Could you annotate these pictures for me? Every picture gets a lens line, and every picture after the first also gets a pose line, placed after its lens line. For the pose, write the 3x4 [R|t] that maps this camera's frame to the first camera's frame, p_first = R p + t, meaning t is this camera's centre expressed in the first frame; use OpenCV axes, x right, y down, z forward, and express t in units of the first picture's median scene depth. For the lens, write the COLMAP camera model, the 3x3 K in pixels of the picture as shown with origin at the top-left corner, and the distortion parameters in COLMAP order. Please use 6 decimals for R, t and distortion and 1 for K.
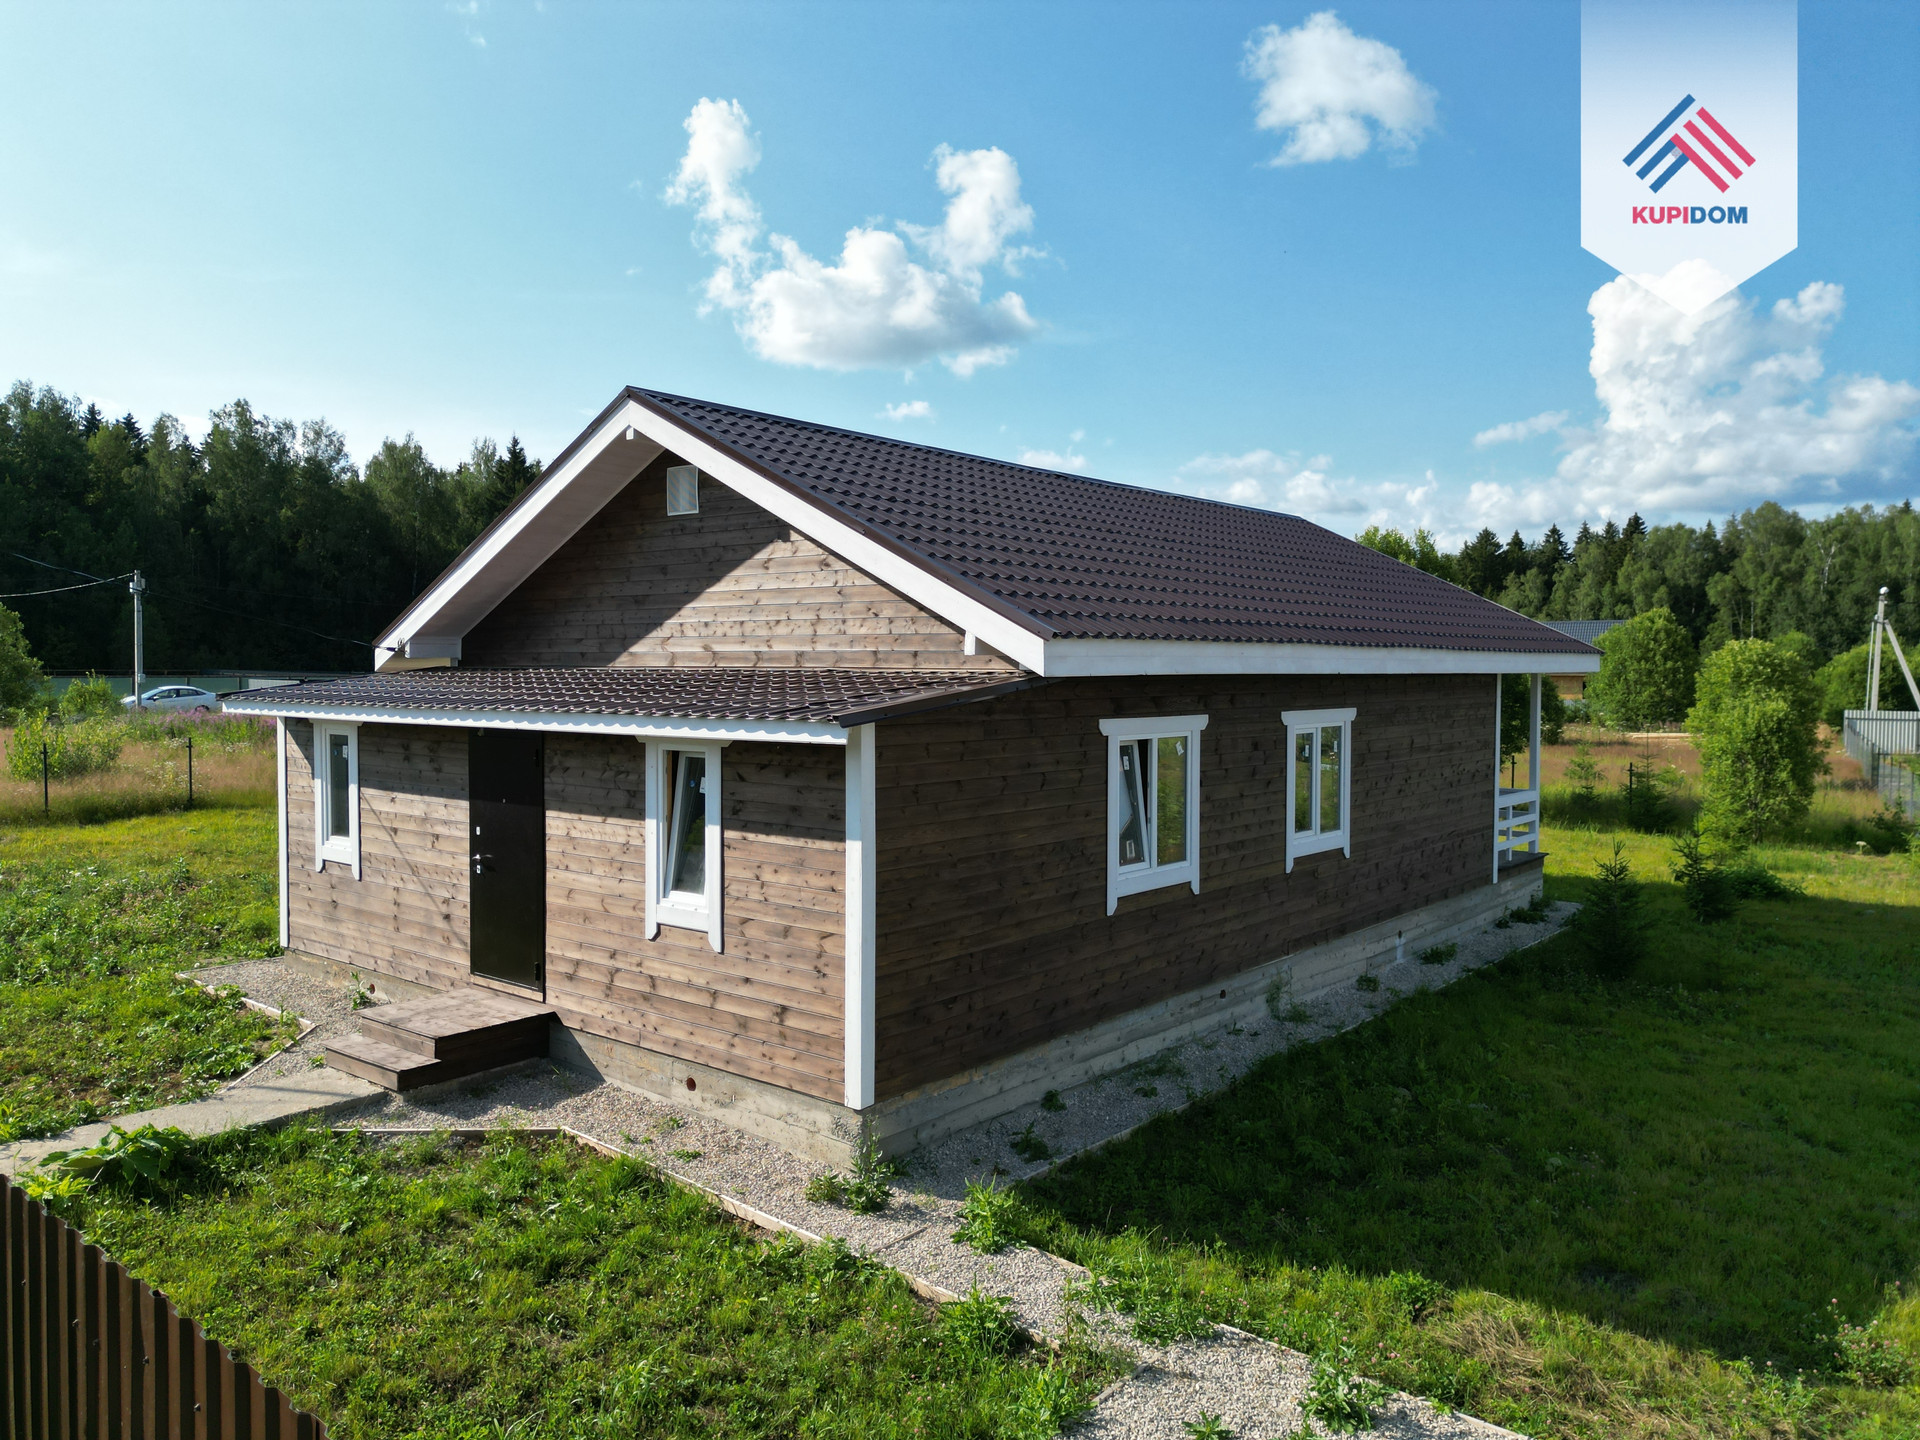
lens RADIAL K [[1370.6, 0, 960.0], [0, 1370.6, 720.0], [0, 0, 1]] dist [0.036436, -0.000406]
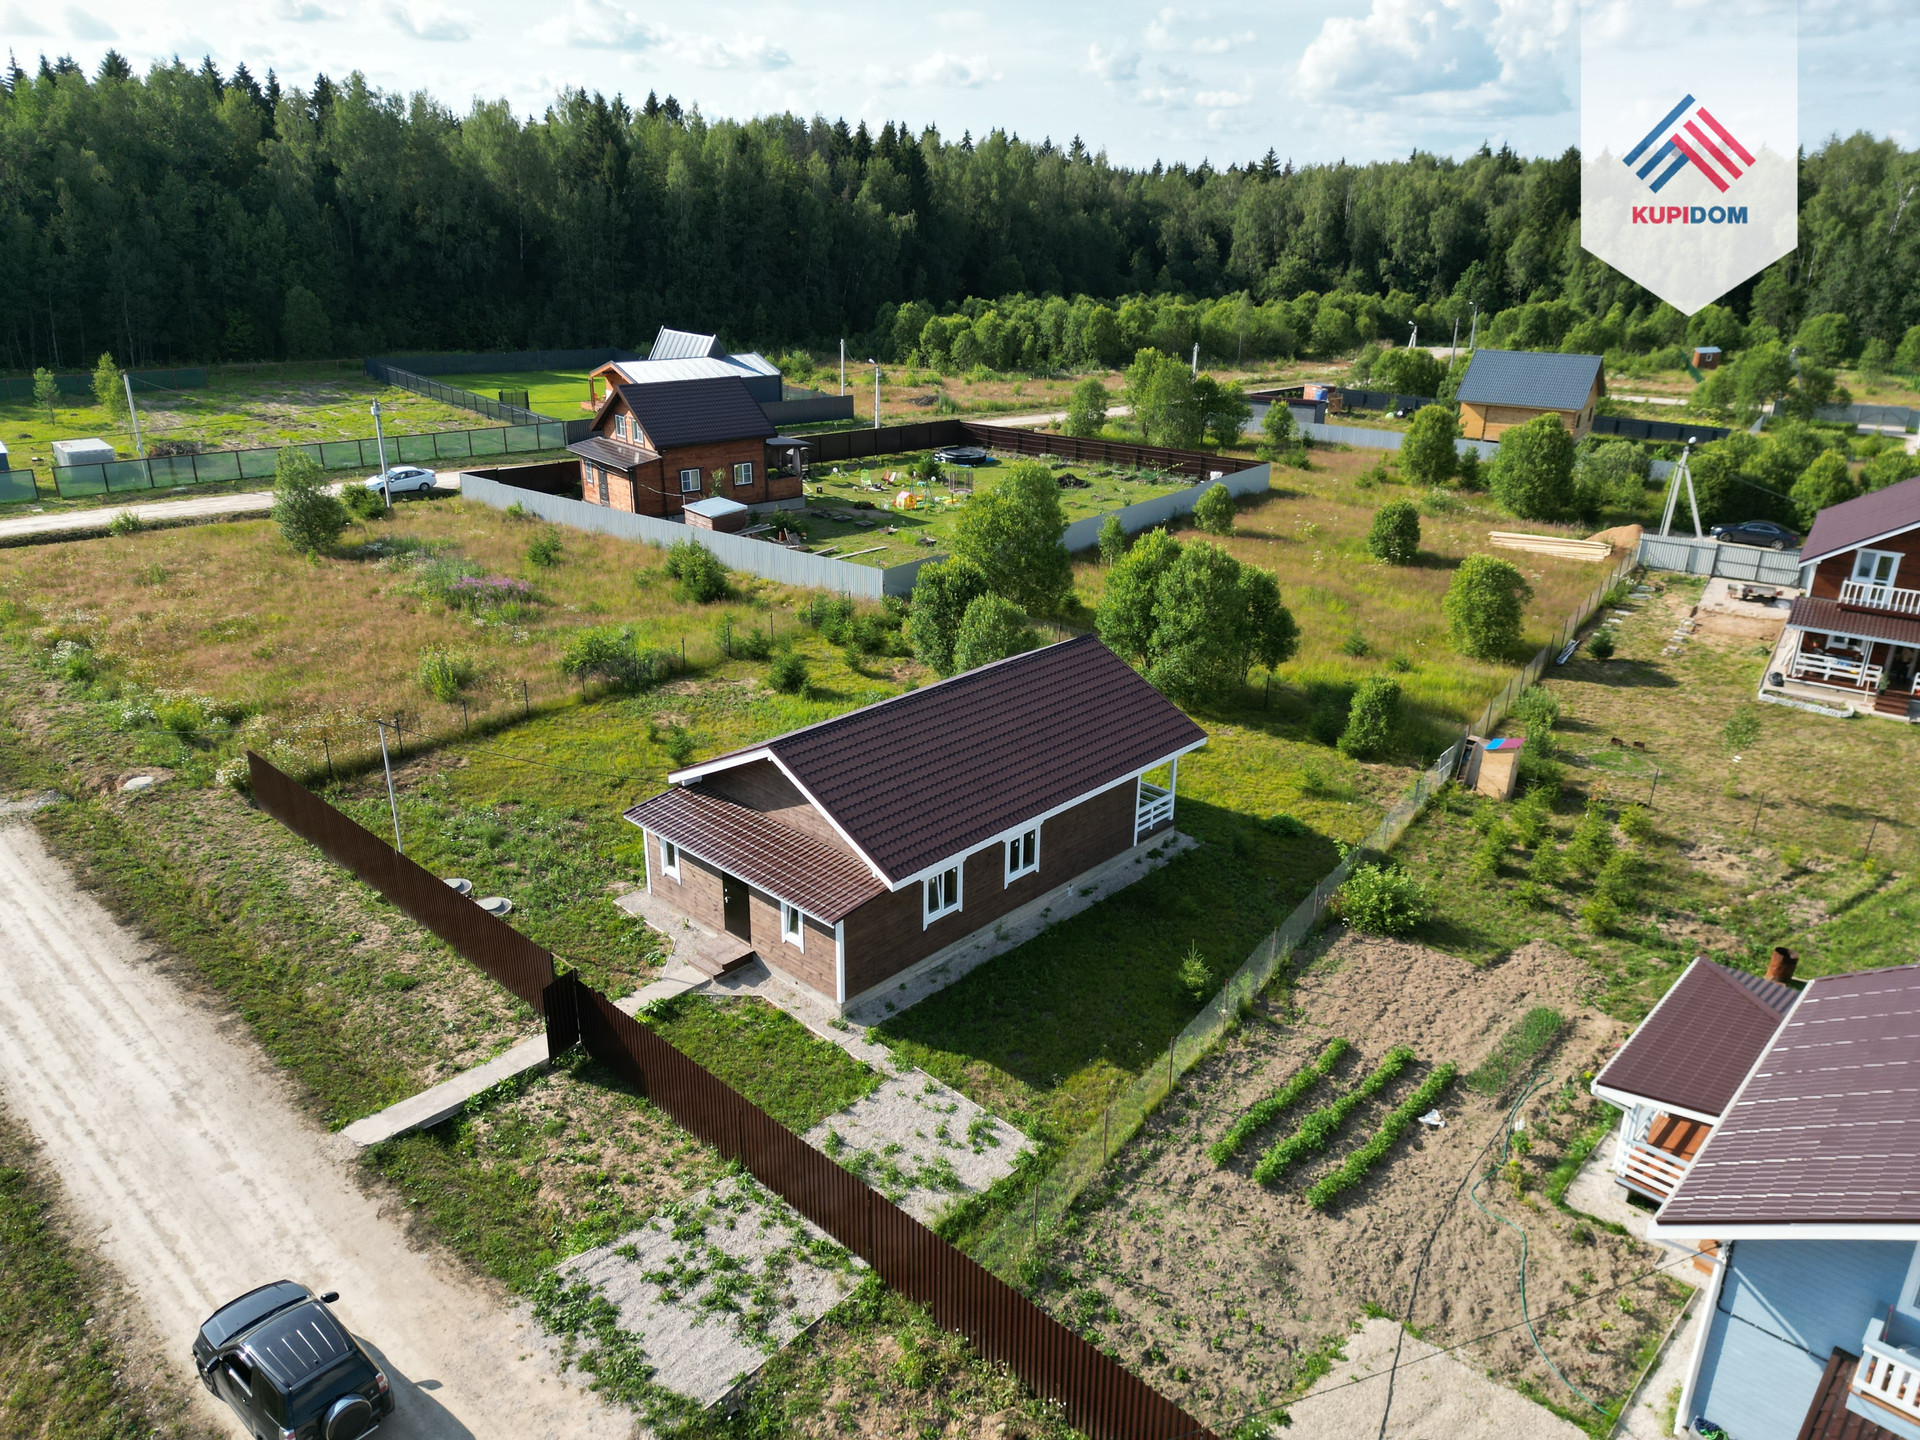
lens RADIAL K [[1337.8, 0, 960.0], [0, 1337.8, 720.0], [0, 0, 1]] dist [0.057108, -0.001233]
pose [[0.998043, 0.034769, -0.051978, 0.376097], [-0.016490, 0.948097, 0.317554, -1.466702], [0.060321, -0.316075, 0.946815, -2.006164]]
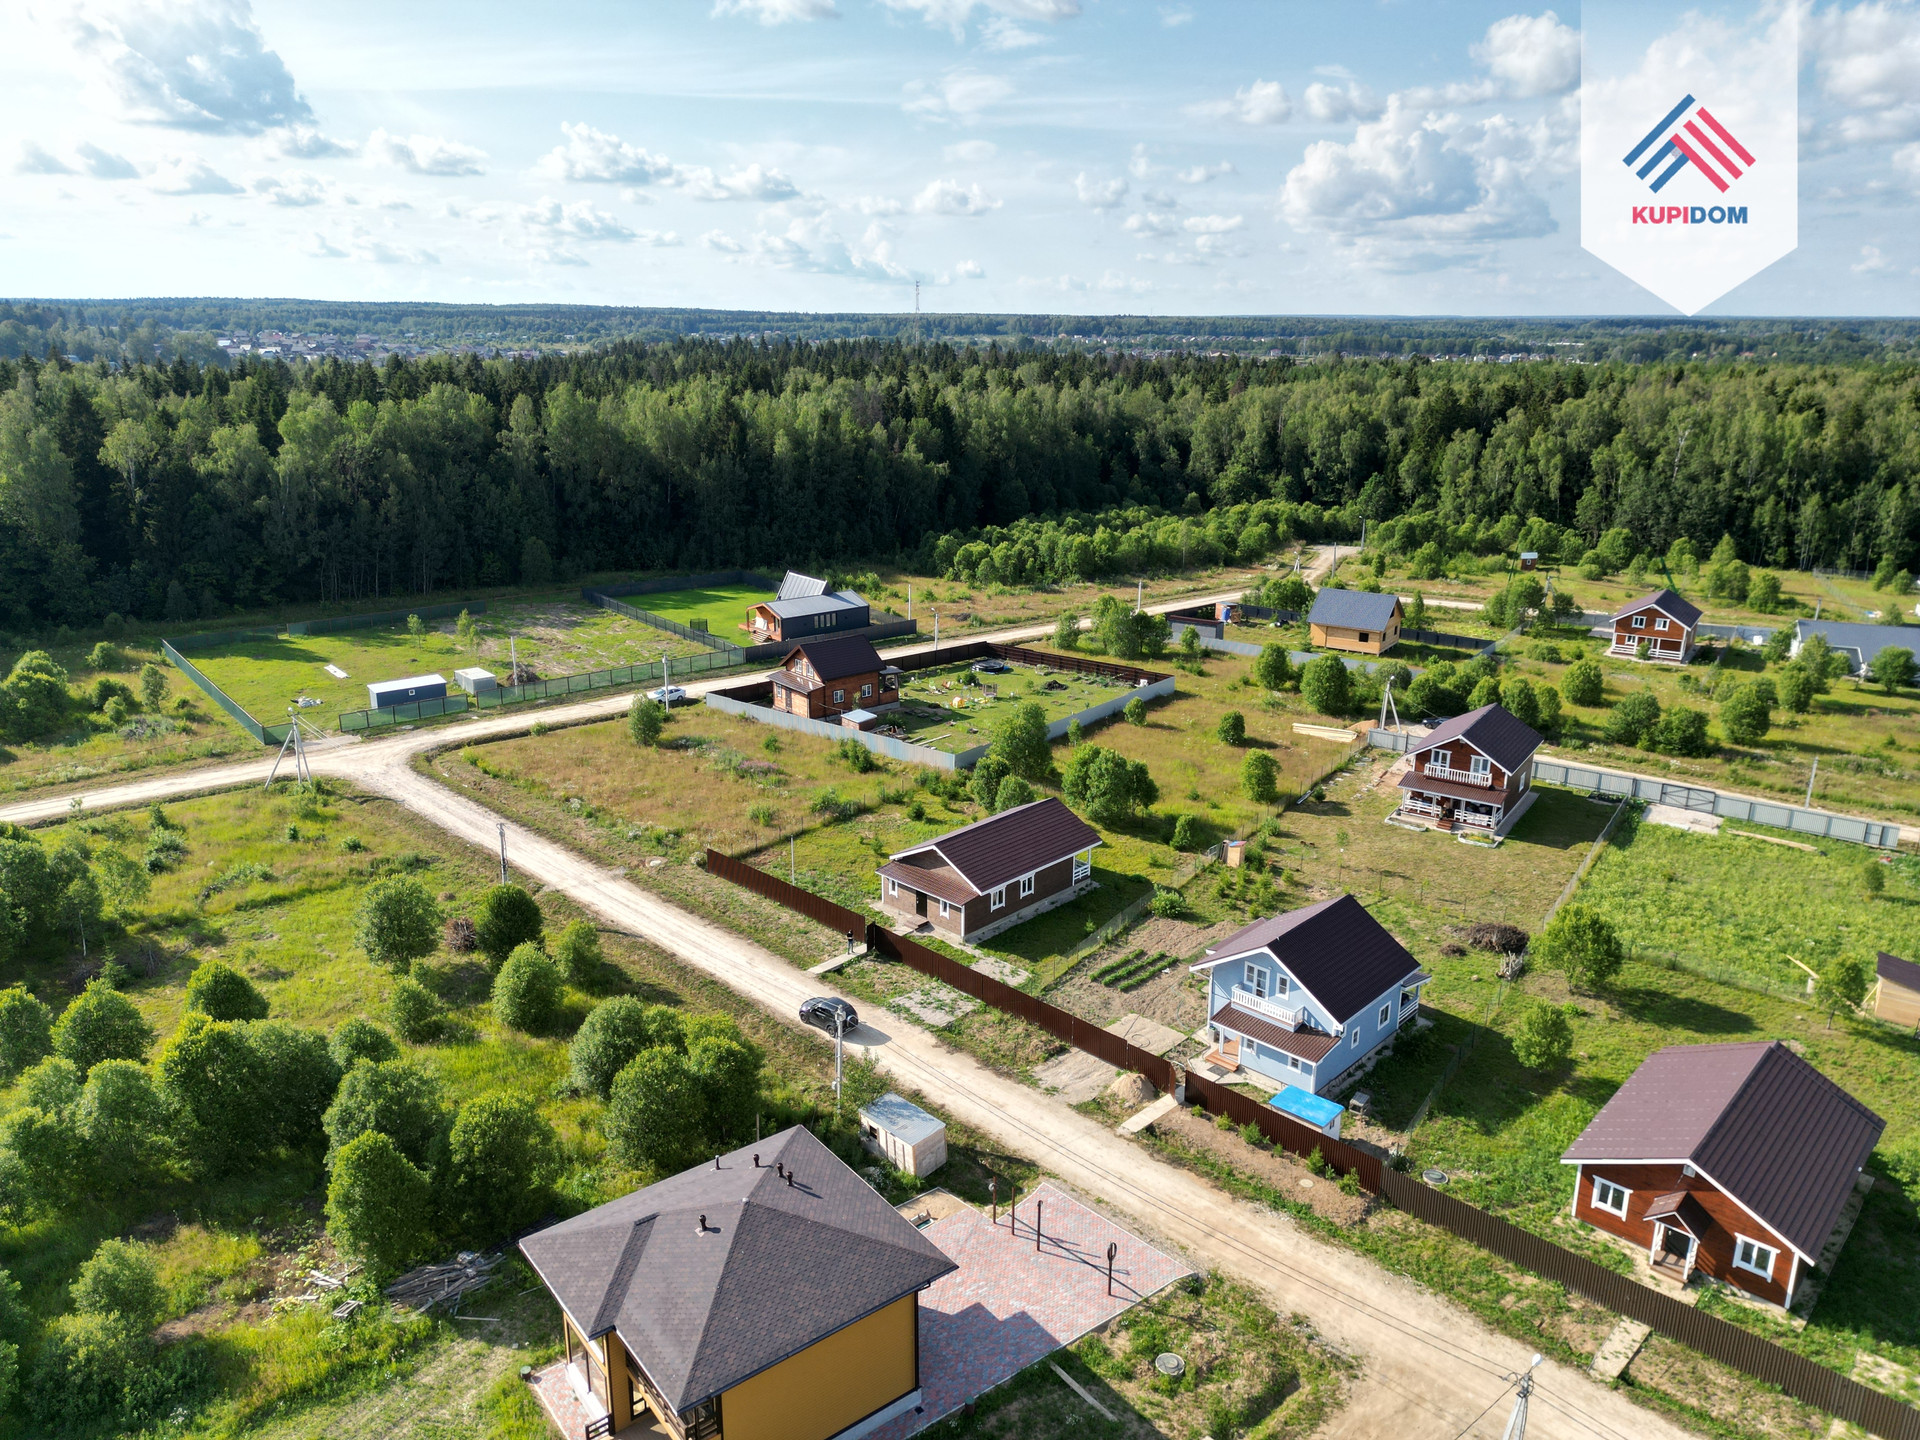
lens RADIAL K [[1319.7, 0, 963.5], [0, 1319.7, 674.1], [0, 0, 1]] dist [0.076717, -0.002566]
pose [[0.997961, 0.023062, -0.059506, 0.444224], [-0.010319, 0.978463, 0.206162, -3.422029], [0.062979, -0.205128, 0.976707, -7.707530]]
